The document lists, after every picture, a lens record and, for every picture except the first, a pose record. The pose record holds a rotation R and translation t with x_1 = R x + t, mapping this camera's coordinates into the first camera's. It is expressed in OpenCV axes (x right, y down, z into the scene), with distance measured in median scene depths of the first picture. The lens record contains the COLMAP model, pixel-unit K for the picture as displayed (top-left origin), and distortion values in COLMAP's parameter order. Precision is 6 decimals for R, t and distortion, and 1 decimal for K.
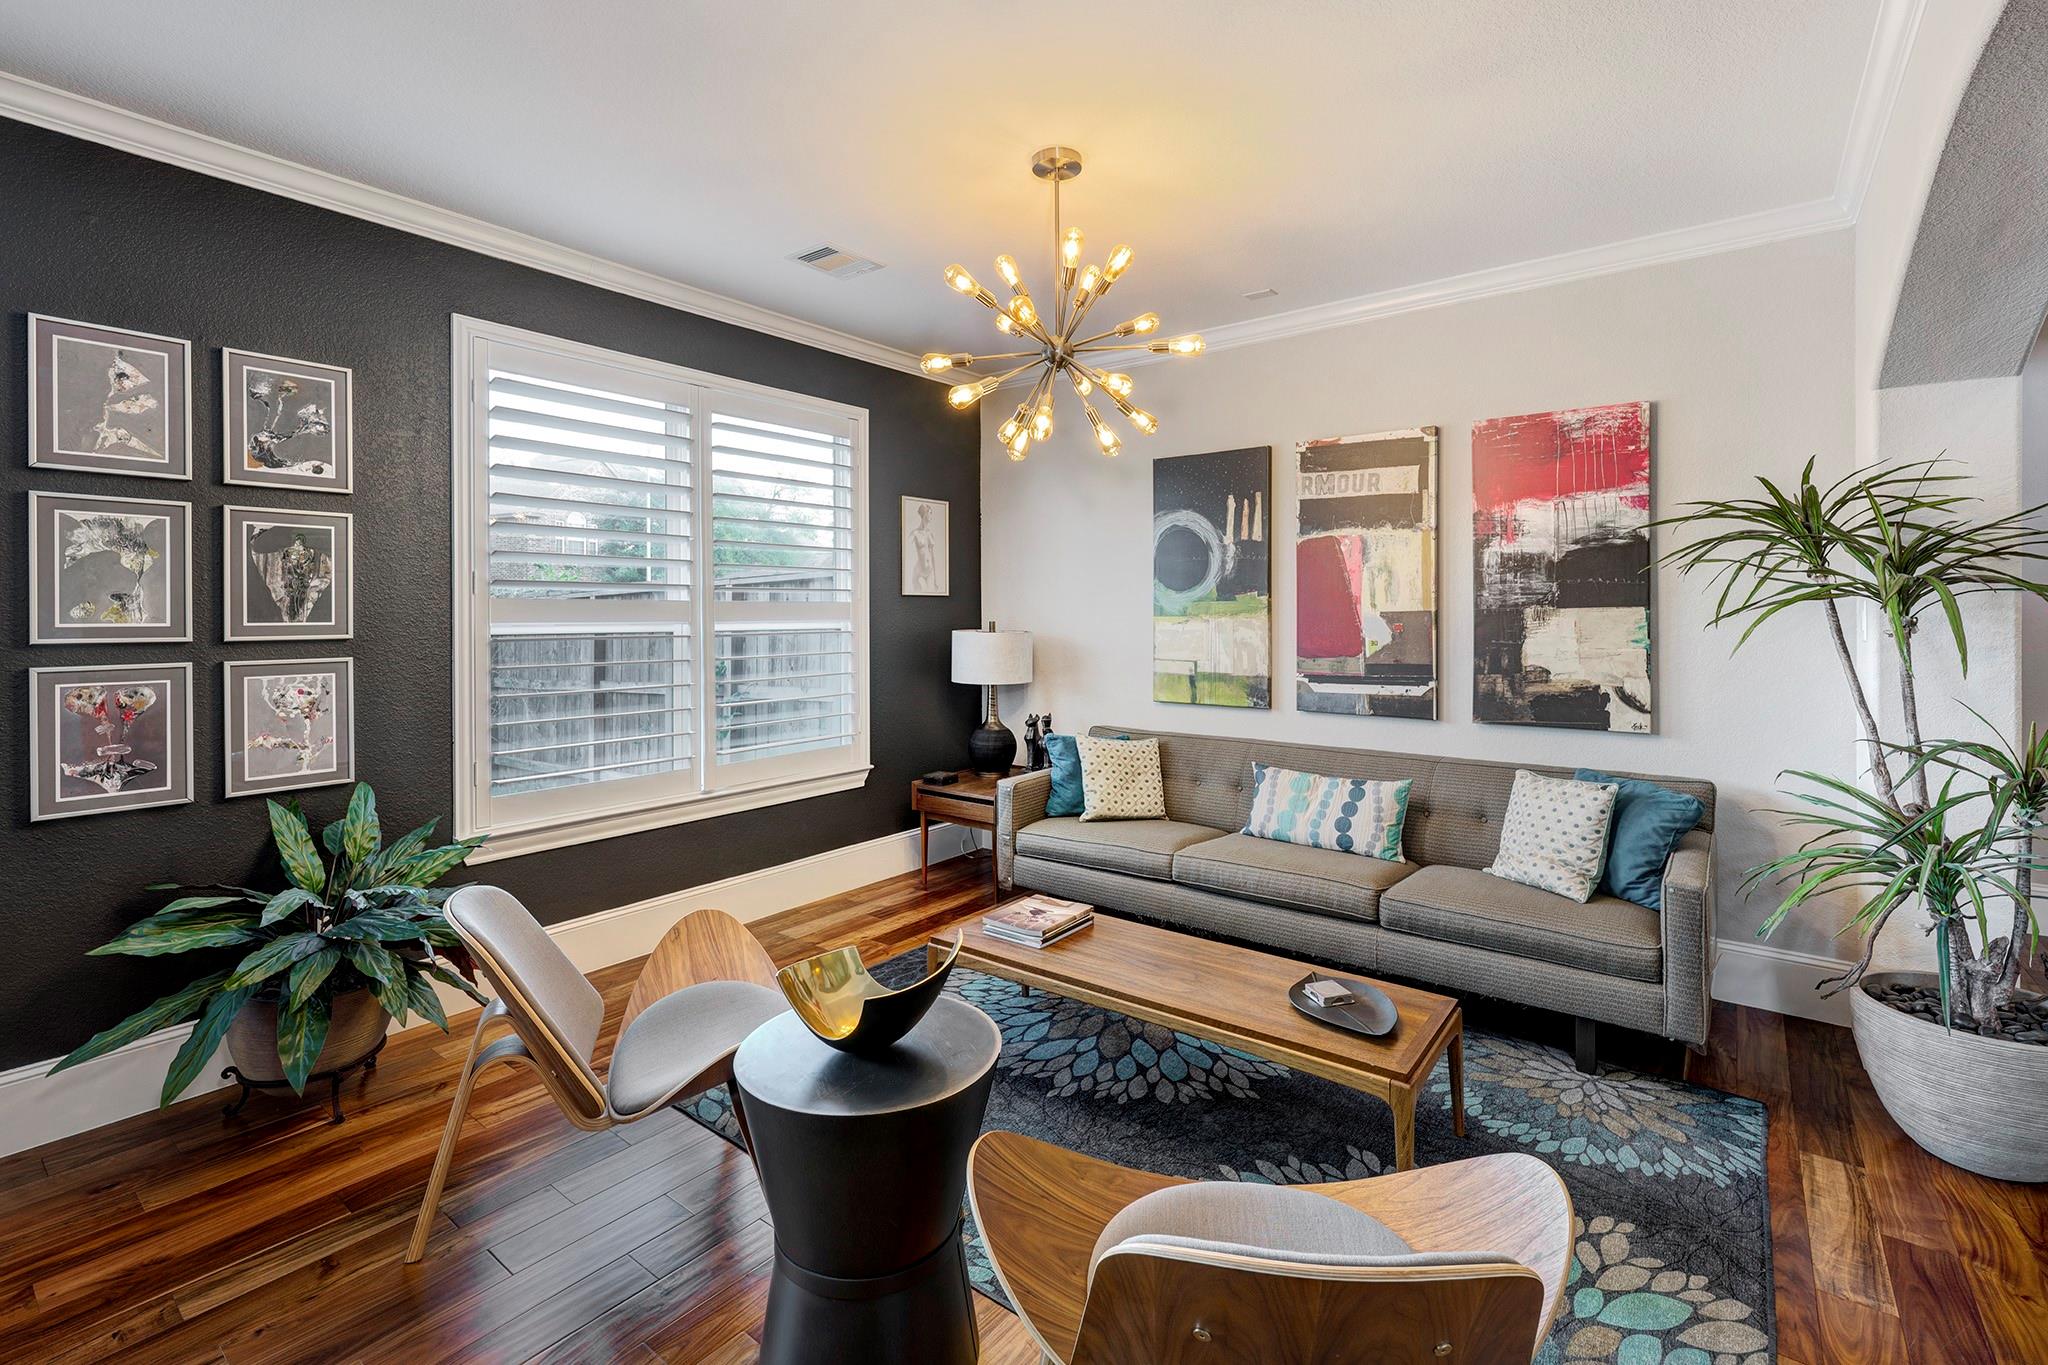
lens RADIAL K [[864.8, 0, 1046.0], [0, 864.8, 620.5], [0, 0, 1]] dist [-0.003444, 0.001137]
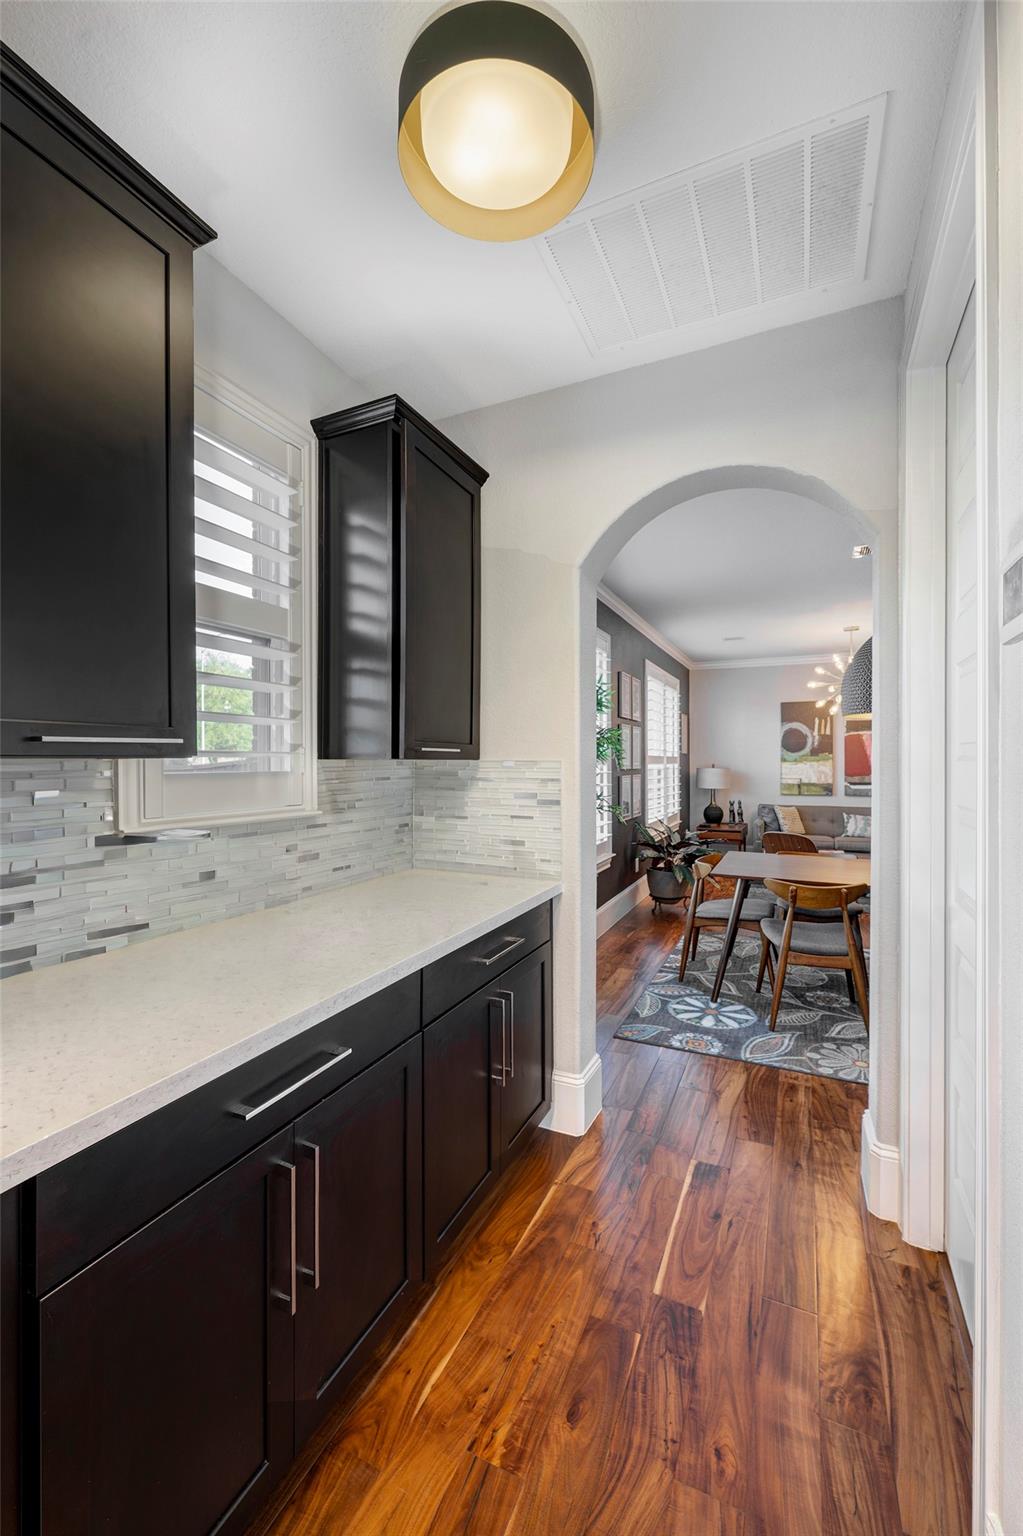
lens RADIAL K [[632.2, 0, 520.6], [0, 632.2, 767.0], [0, 0, 1]] dist [-0.001683, 0.003038]
pose [[0.975774, -0.001692, 0.218776, -1.202919], [0.001818, 0.999998, -0.000374, 0.010690], [-0.218774, 0.000763, 0.975775, -0.784183]]
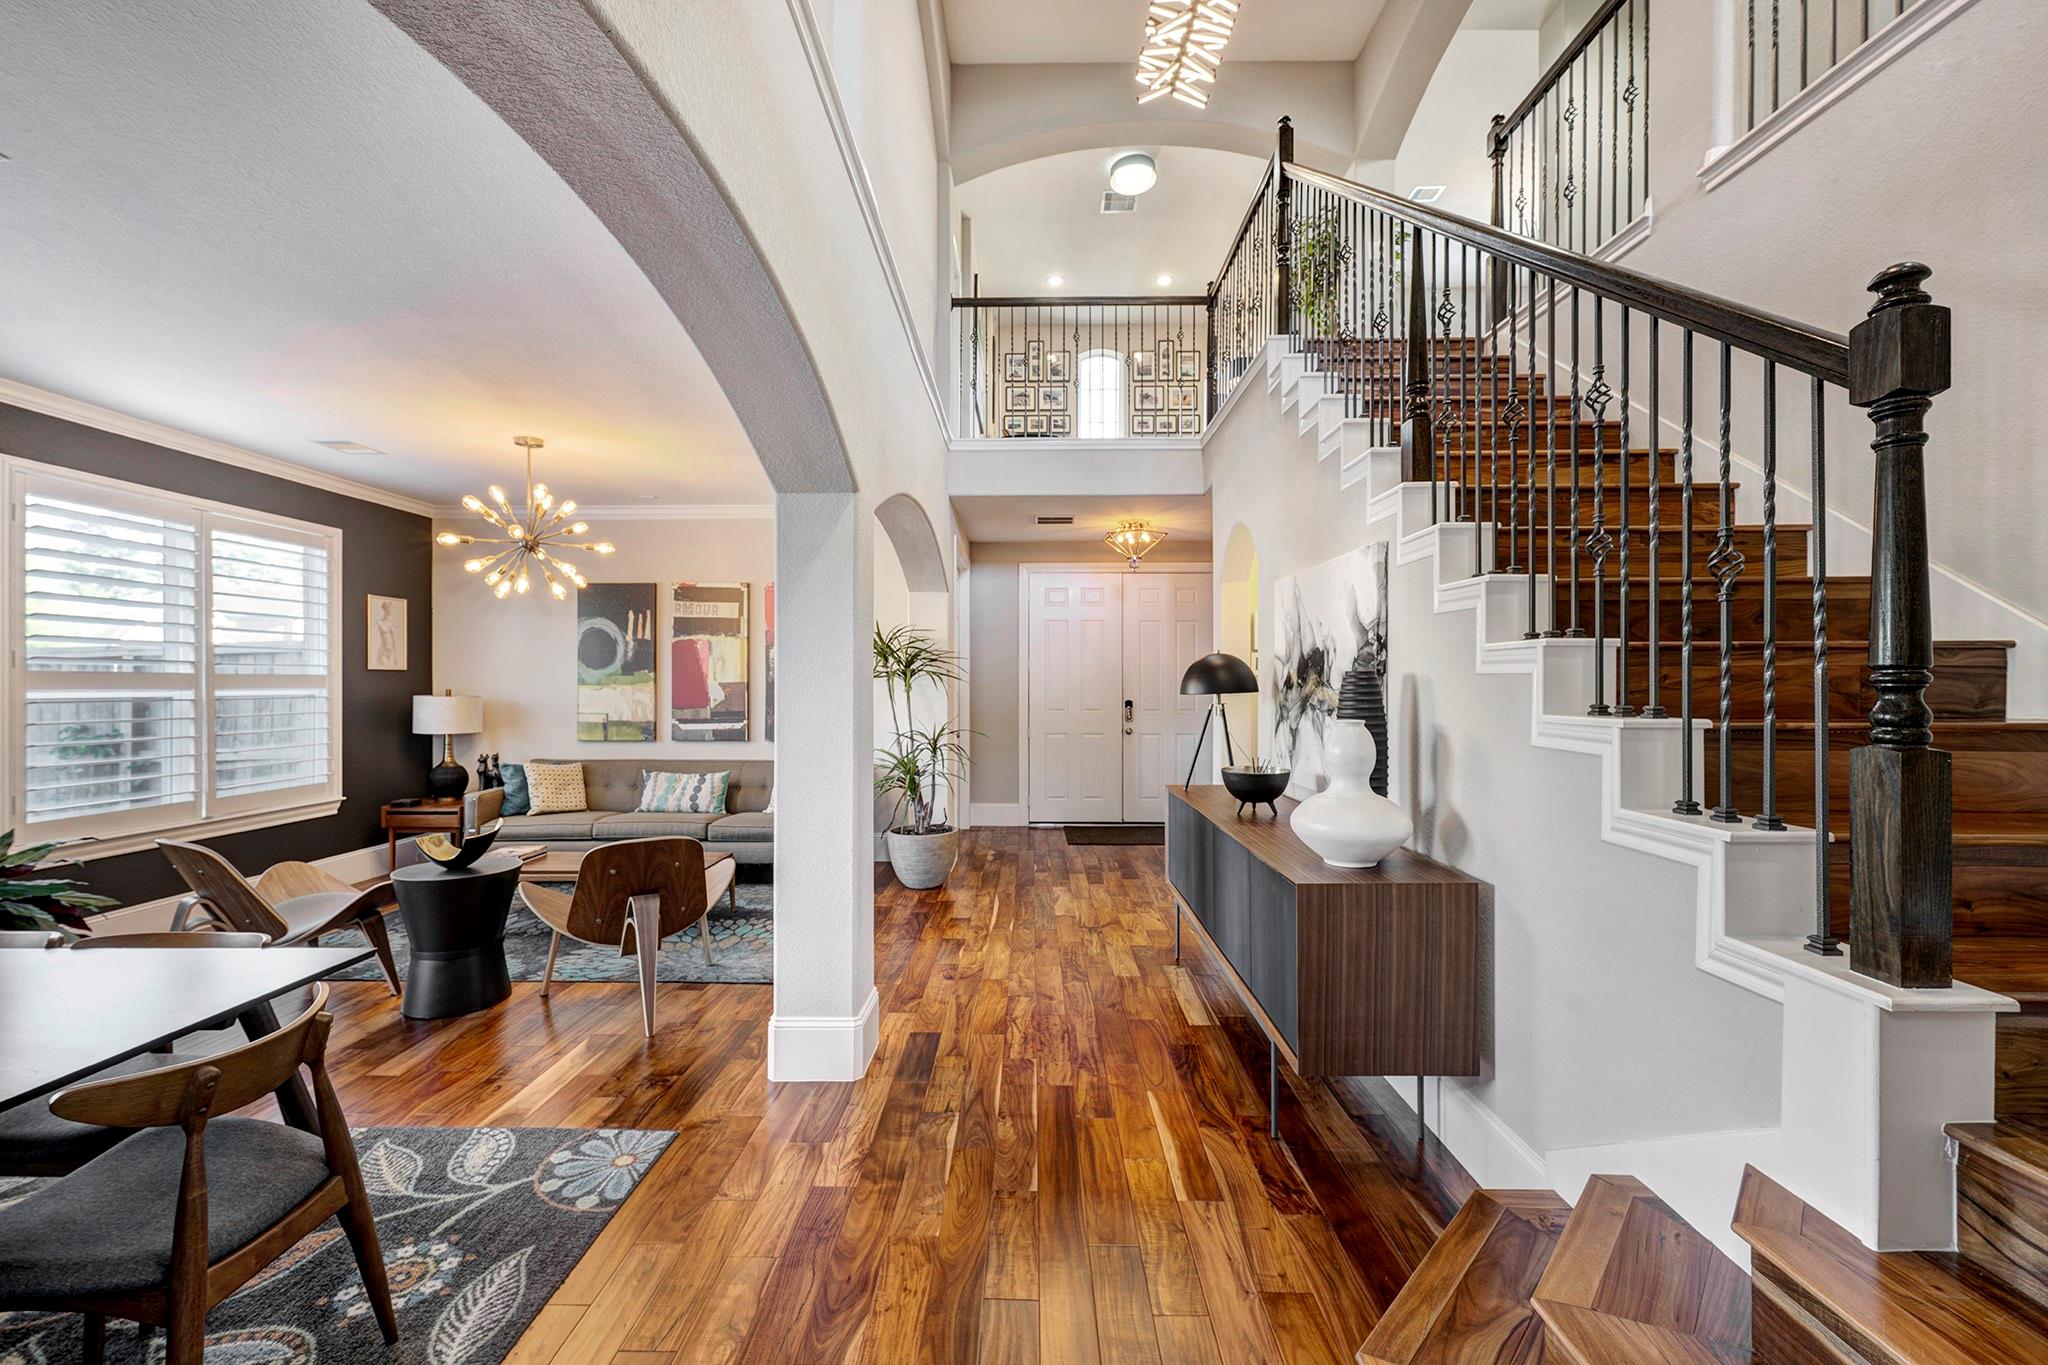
lens RADIAL K [[842.9, 0, 988.0], [0, 842.9, 679.7], [0, 0, 1]] dist [-0.001683, 0.003038]
pose [[0.825545, 0.003555, 0.564324, -0.131570], [0.003849, 0.999921, -0.011930, 0.006648], [-0.564322, 0.012021, 0.825467, -0.719835]]
